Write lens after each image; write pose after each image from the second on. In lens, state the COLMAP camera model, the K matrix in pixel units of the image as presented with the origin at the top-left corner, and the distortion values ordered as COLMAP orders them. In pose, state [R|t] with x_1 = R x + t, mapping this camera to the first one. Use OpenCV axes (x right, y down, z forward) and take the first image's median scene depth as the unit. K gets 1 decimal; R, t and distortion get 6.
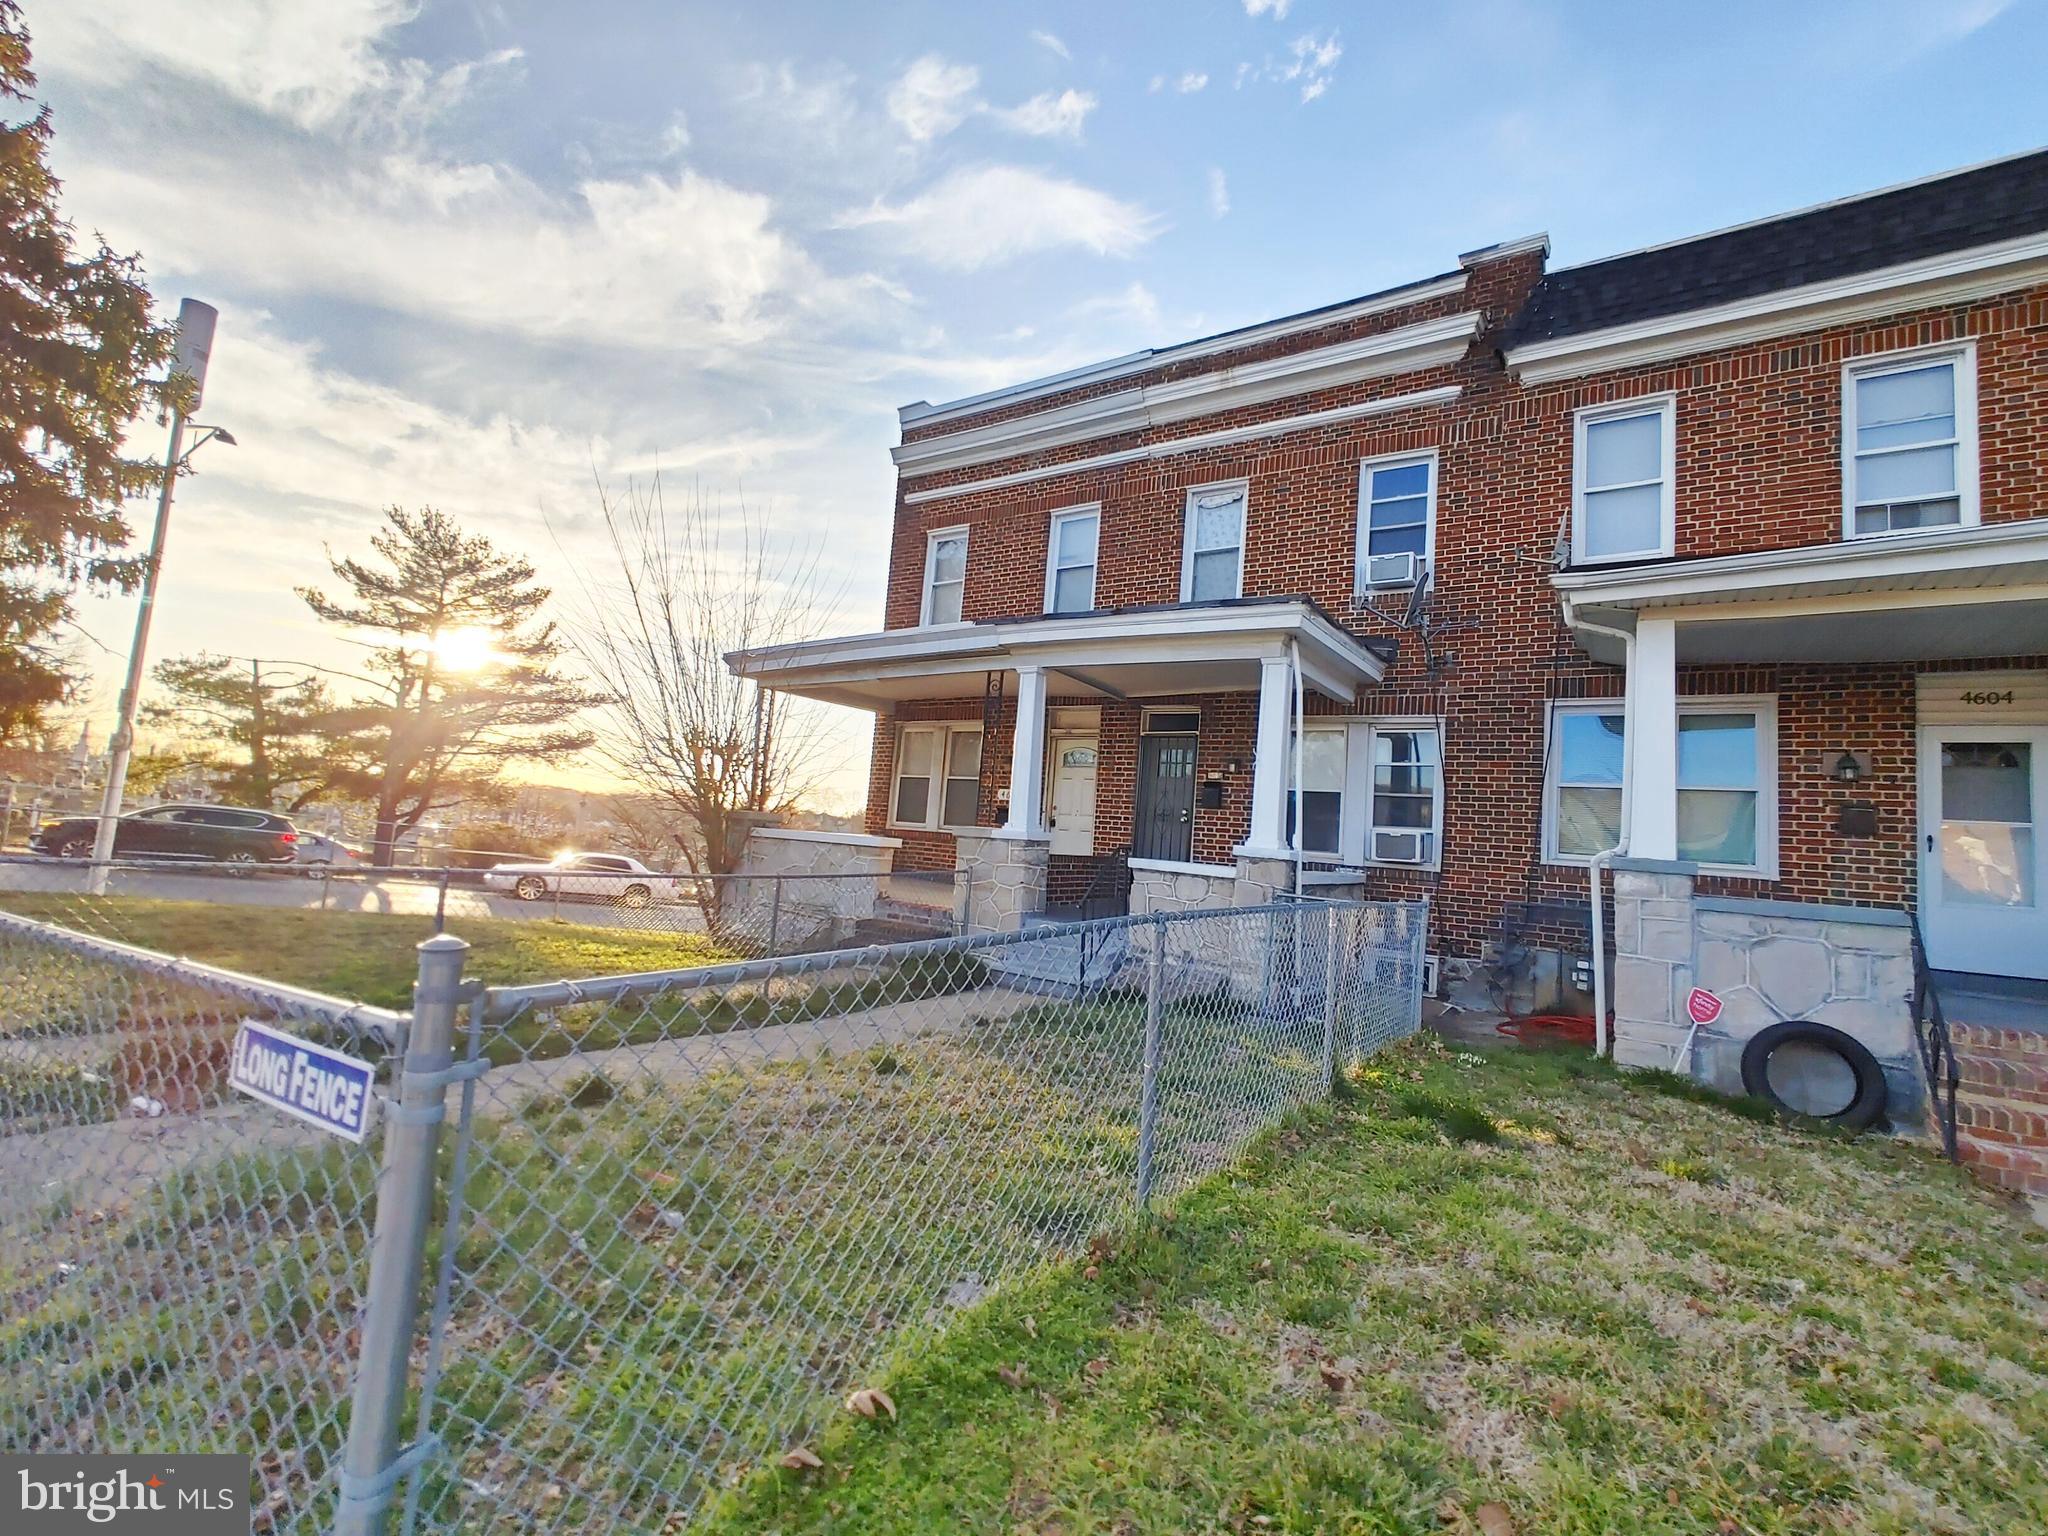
lens RADIAL K [[880.3, 0, 1039.6], [0, 880.3, 753.6], [0, 0, 1]] dist [0.000970, 0.001563]
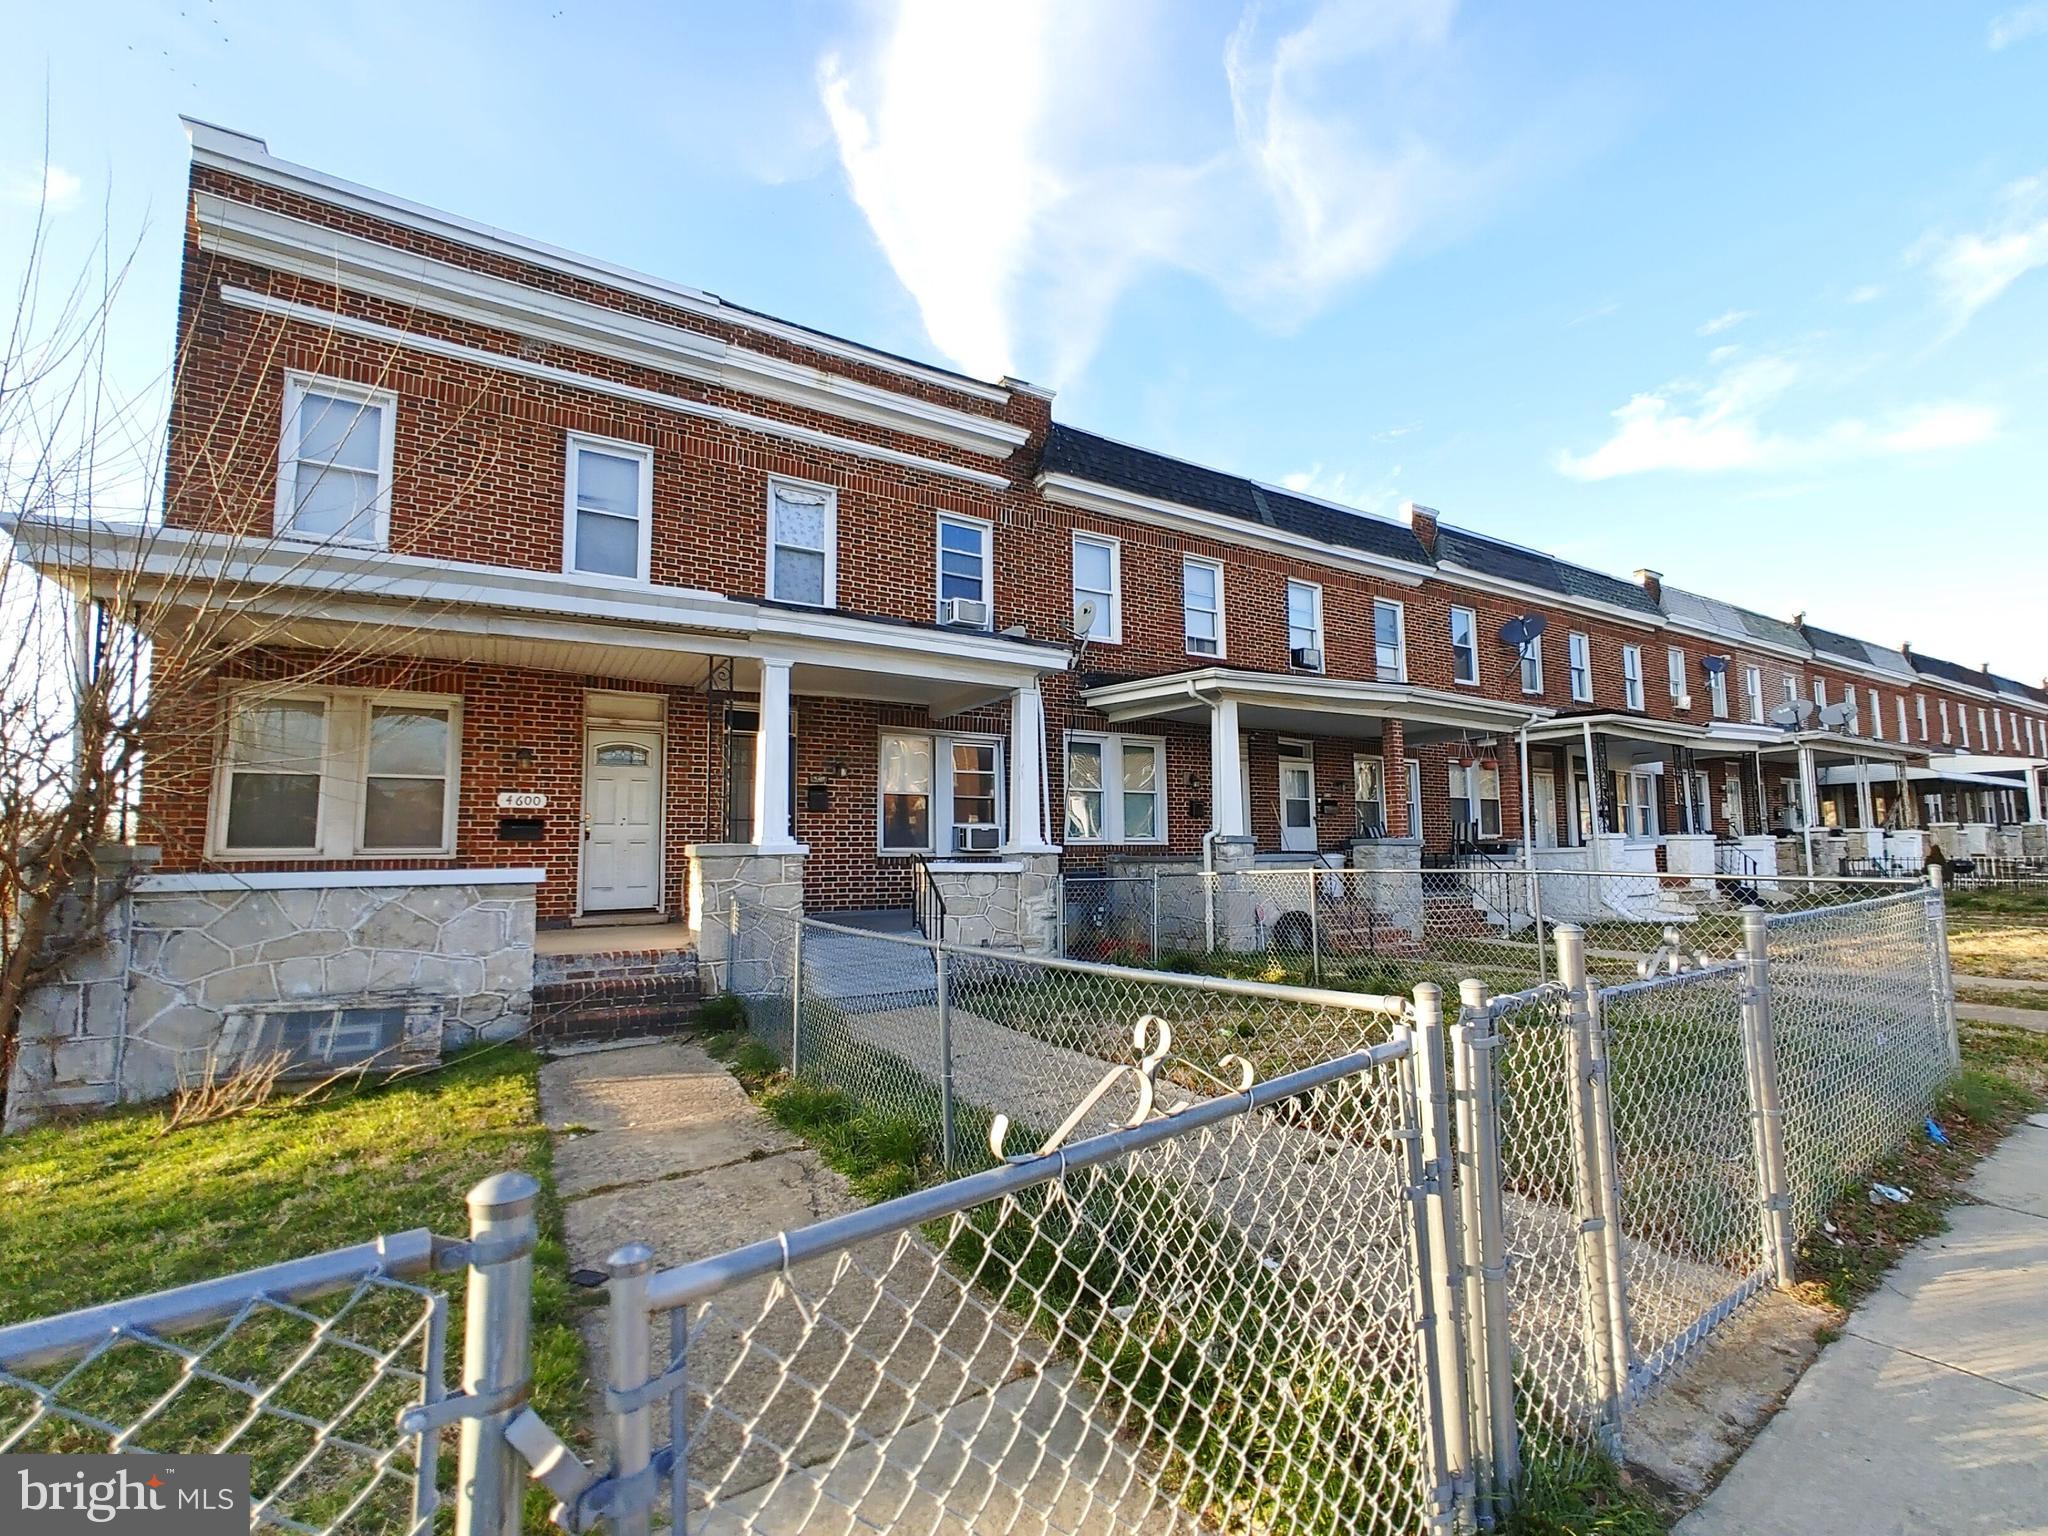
lens RADIAL K [[880.3, 0, 1056.9], [0, 880.3, 775.0], [0, 0, 1]] dist [0.000970, 0.001563]
pose [[0.434465, 0.002921, 0.900684, -0.652036], [-0.048878, 0.998598, 0.020339, -0.014584], [-0.899362, -0.052860, 0.433998, 0.348794]]
